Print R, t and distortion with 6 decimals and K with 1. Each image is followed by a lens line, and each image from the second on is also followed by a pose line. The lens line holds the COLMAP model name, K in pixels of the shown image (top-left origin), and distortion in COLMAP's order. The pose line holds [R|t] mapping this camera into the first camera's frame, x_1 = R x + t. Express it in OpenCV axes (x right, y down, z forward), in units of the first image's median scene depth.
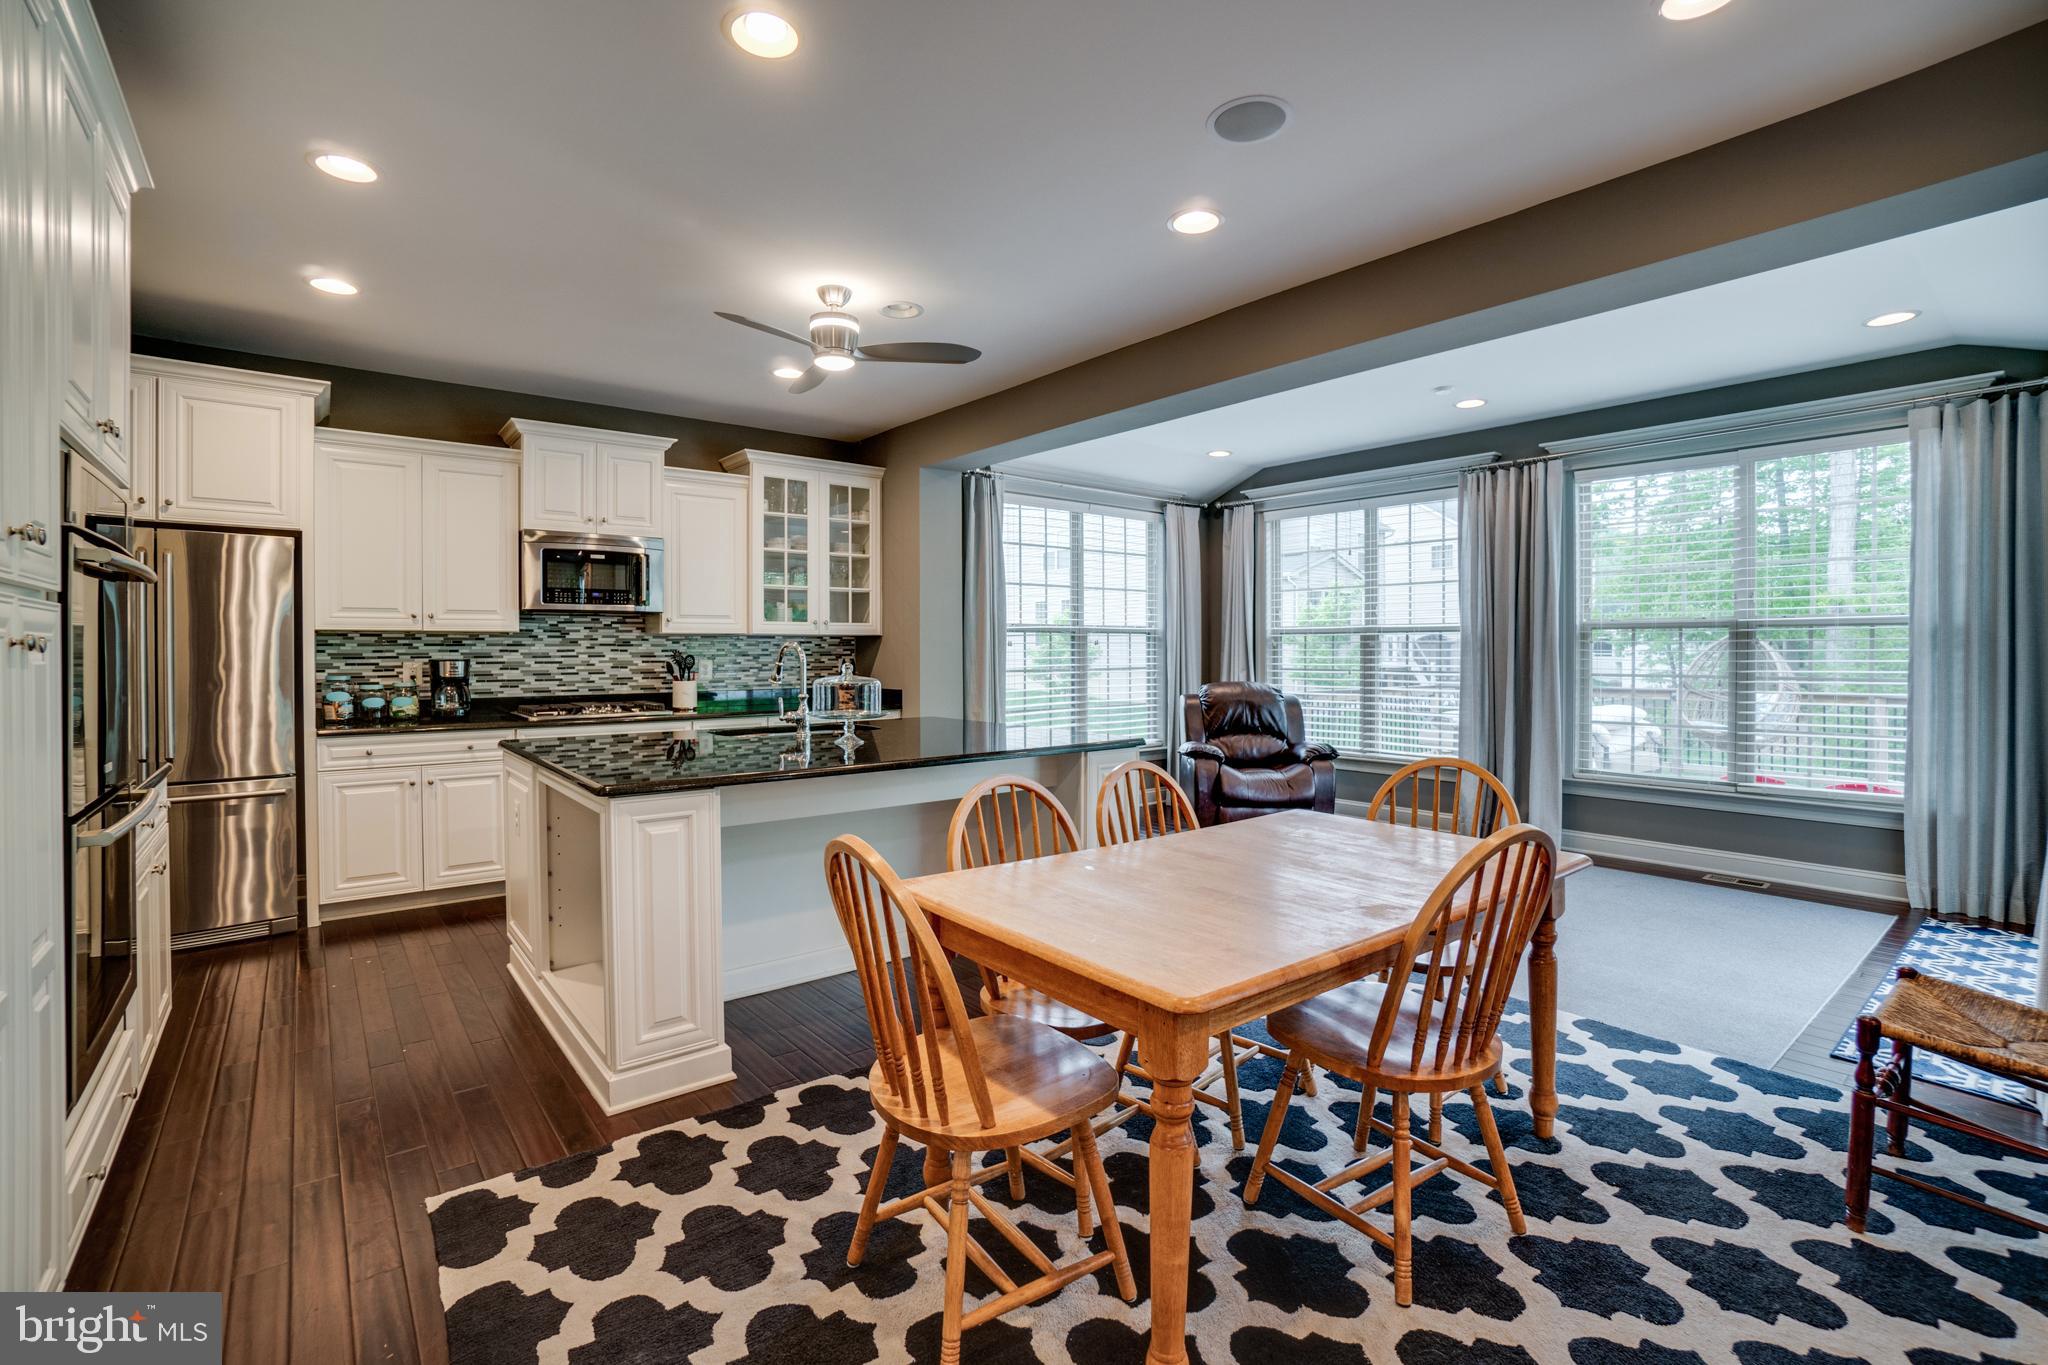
lens RADIAL K [[948.4, 0, 1024.1], [0, 948.4, 647.7], [0, 0, 1]] dist [0.023300, 0.000192]
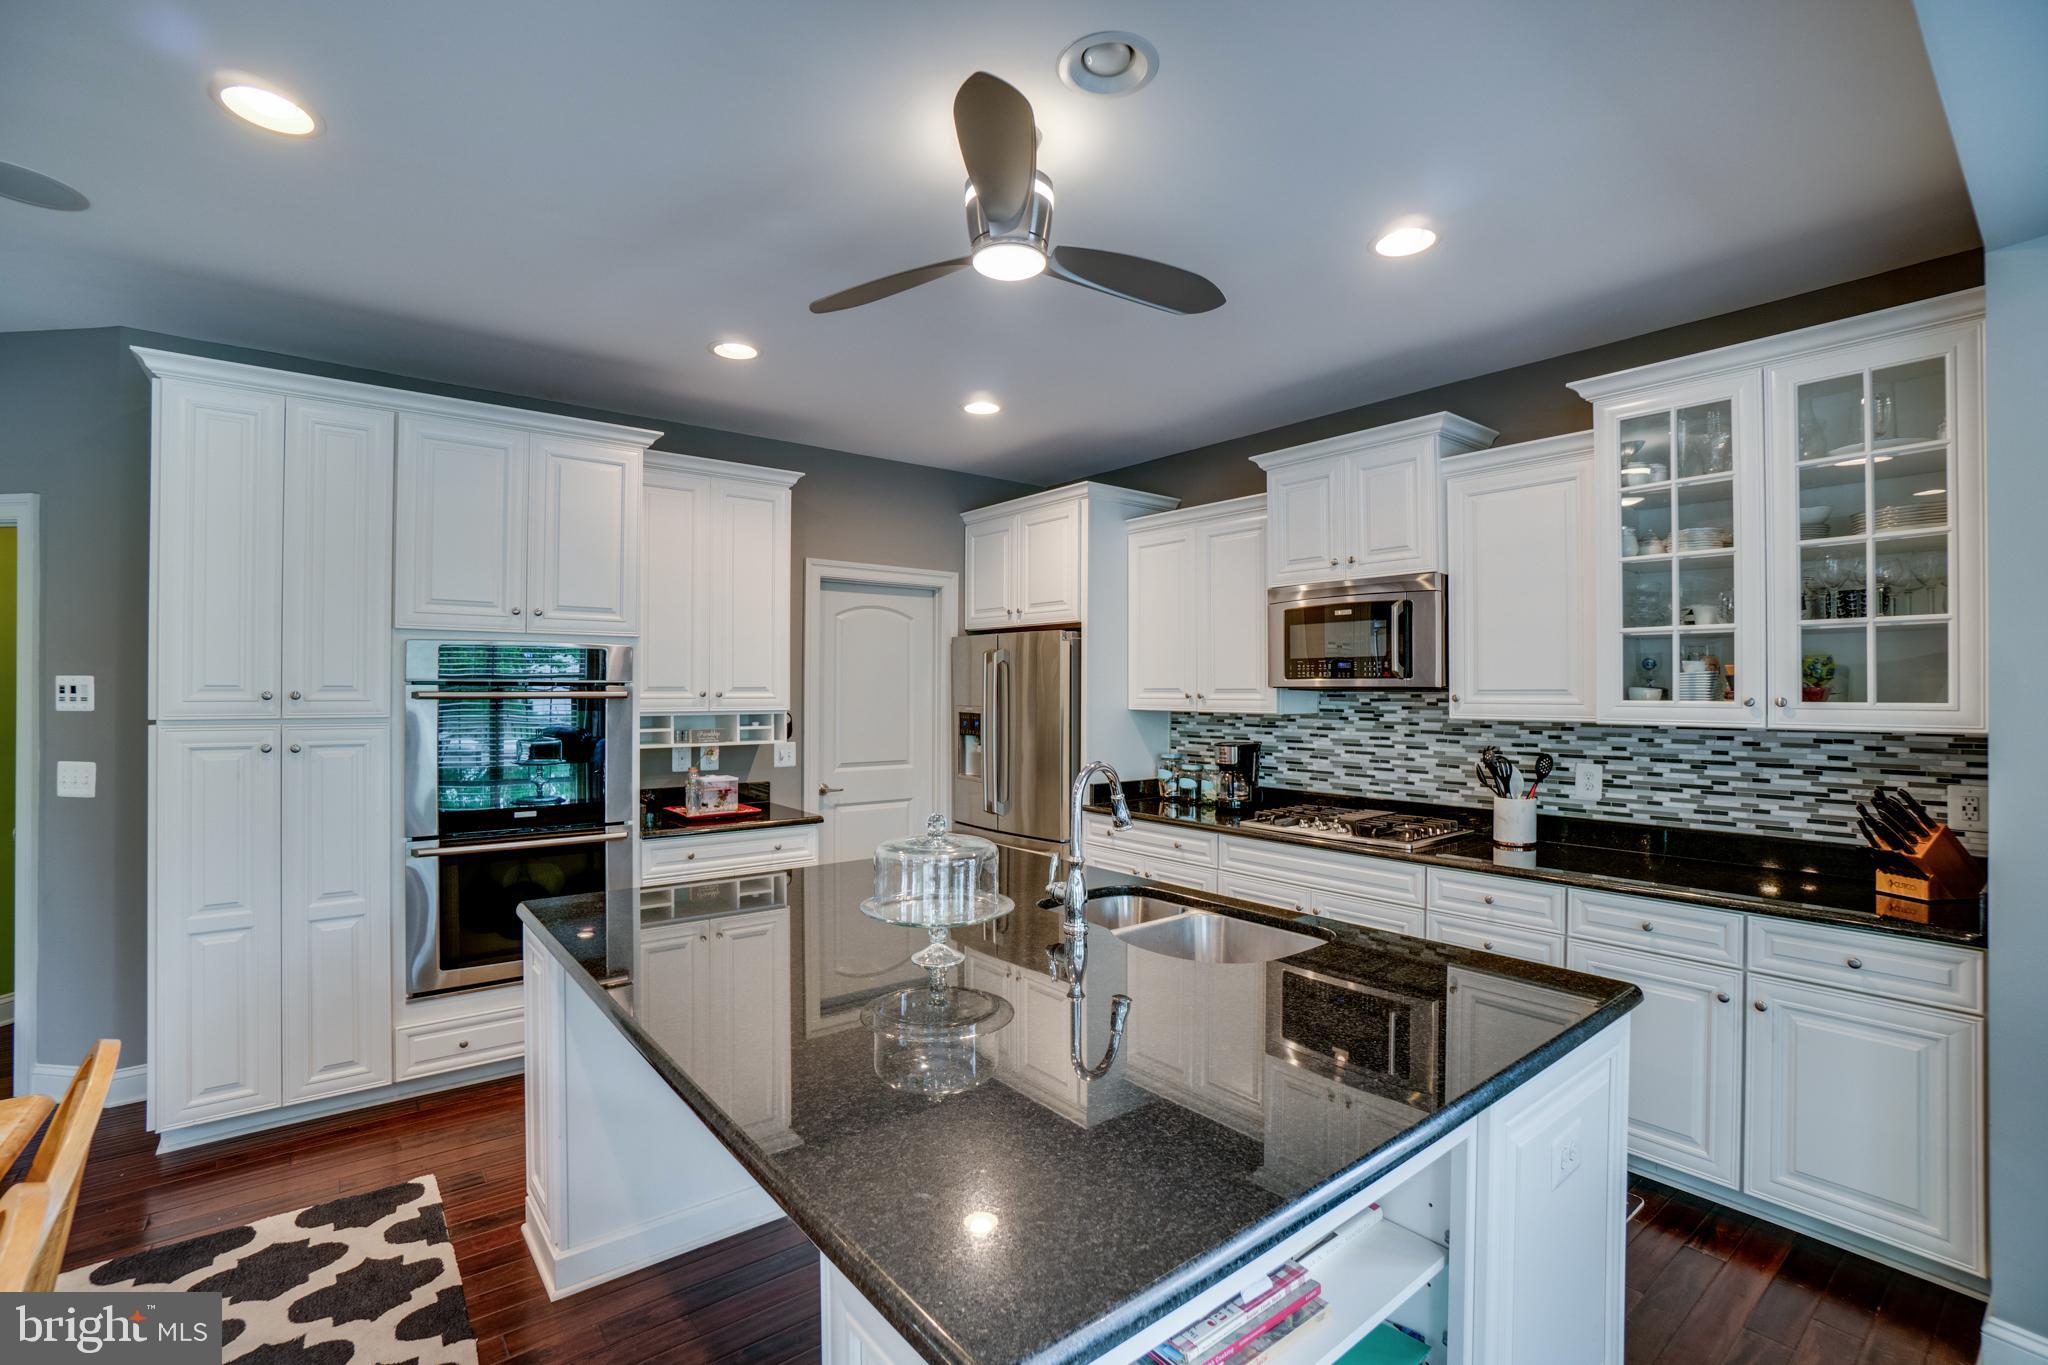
lens RADIAL K [[905.5, 0, 1015.0], [0, 905.5, 684.7], [0, 0, 1]] dist [-0.037428, 0.000741]
pose [[-0.007647, -0.002489, -0.999968, 0.219643], [-0.002553, 0.999994, -0.002470, -0.035199], [0.999968, 0.002534, -0.007653, 0.695754]]
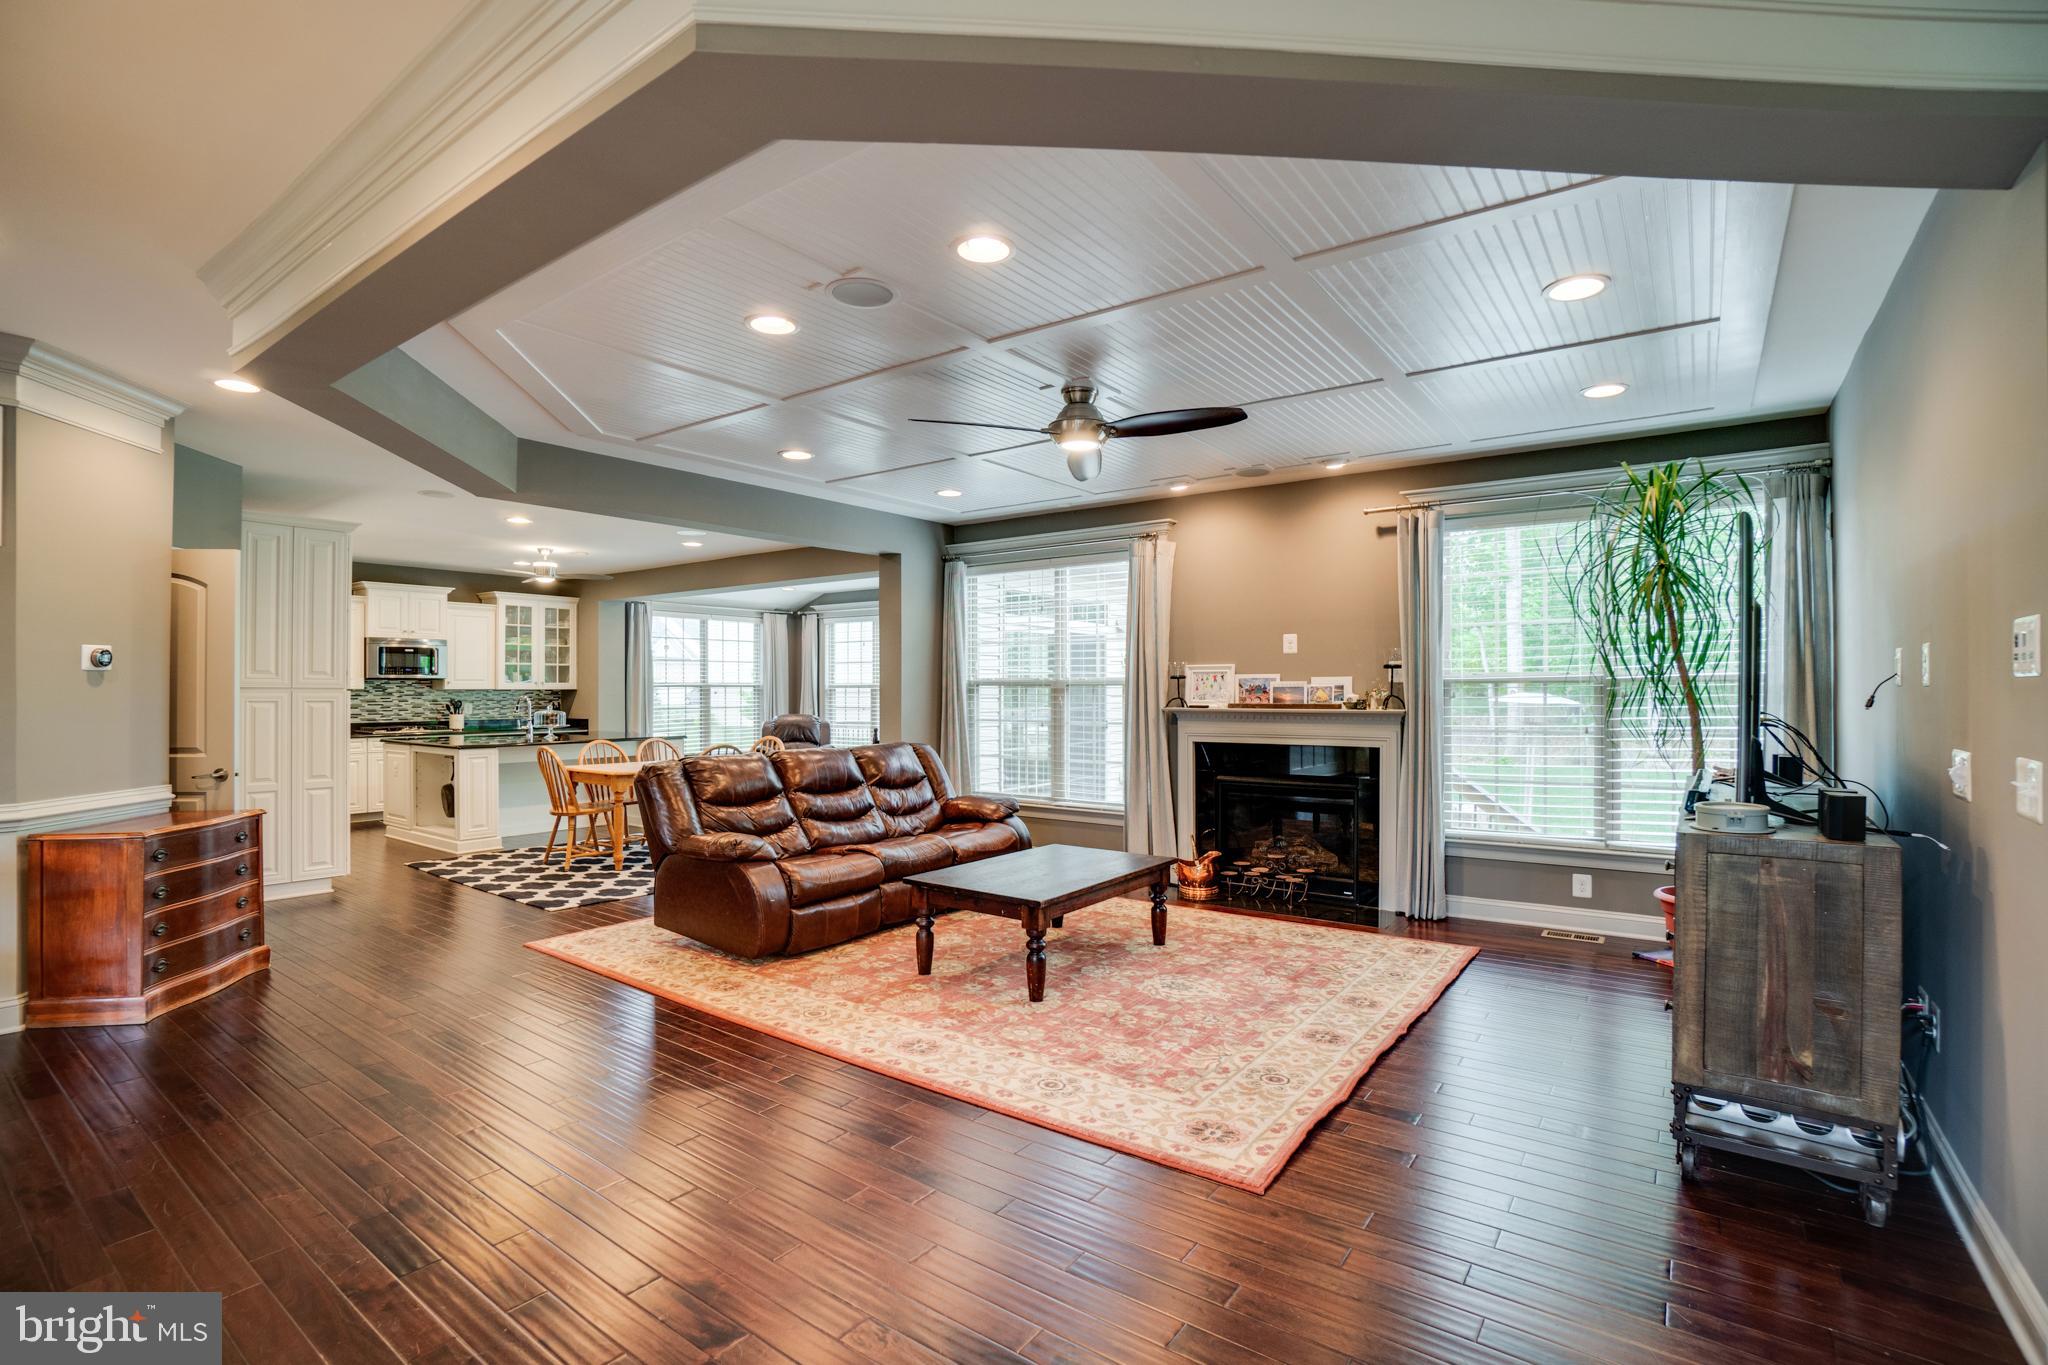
lens RADIAL K [[879.1, 0, 1050.3], [0, 879.1, 682.0], [0, 0, 1]] dist [0.000534, 0.000088]
pose [[0.953237, 0.005069, 0.302180, 0.235093], [-0.002471, 0.999957, -0.008979, -0.016328], [-0.302213, 0.007813, 0.953209, -1.009360]]
